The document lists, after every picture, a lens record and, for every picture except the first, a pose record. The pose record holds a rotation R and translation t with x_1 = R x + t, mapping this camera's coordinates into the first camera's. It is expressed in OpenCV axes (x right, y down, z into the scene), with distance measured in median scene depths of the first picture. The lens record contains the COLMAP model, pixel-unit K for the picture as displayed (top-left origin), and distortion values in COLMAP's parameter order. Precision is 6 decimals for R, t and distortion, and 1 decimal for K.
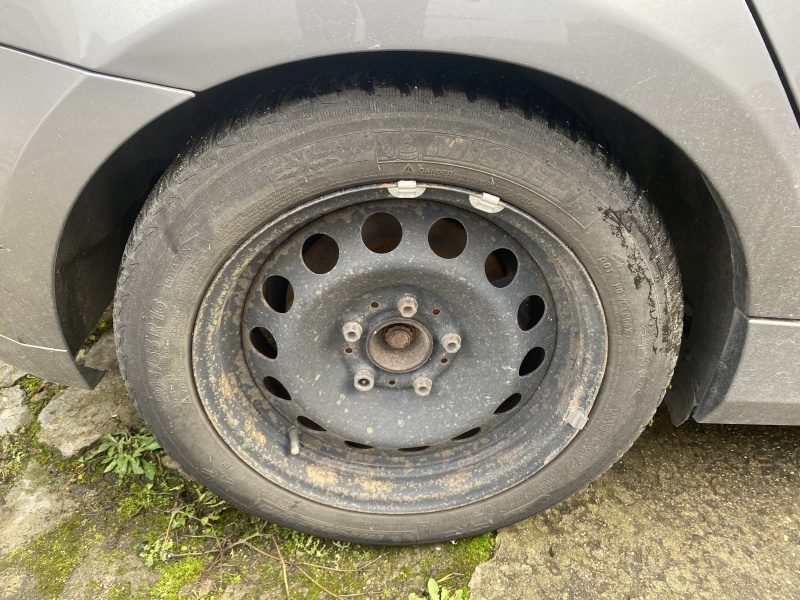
lens RADIAL K [[608.5, 0, 400.0], [0, 608.5, 300.0], [0, 0, 1]] dist [0.007840, -0.002713]
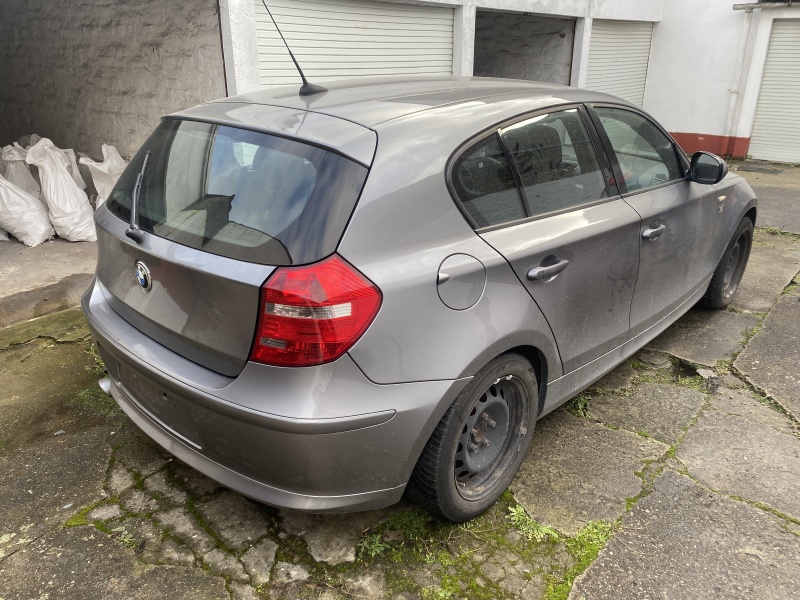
lens RADIAL K [[608.5, 0, 400.0], [0, 608.5, 300.0], [0, 0, 1]] dist [0.007840, -0.002713]
pose [[0.691214, -0.241262, 0.681187, -1.800418], [0.381231, 0.922524, -0.060104, -0.412090], [-0.613911, 0.301234, 0.729638, -0.952079]]
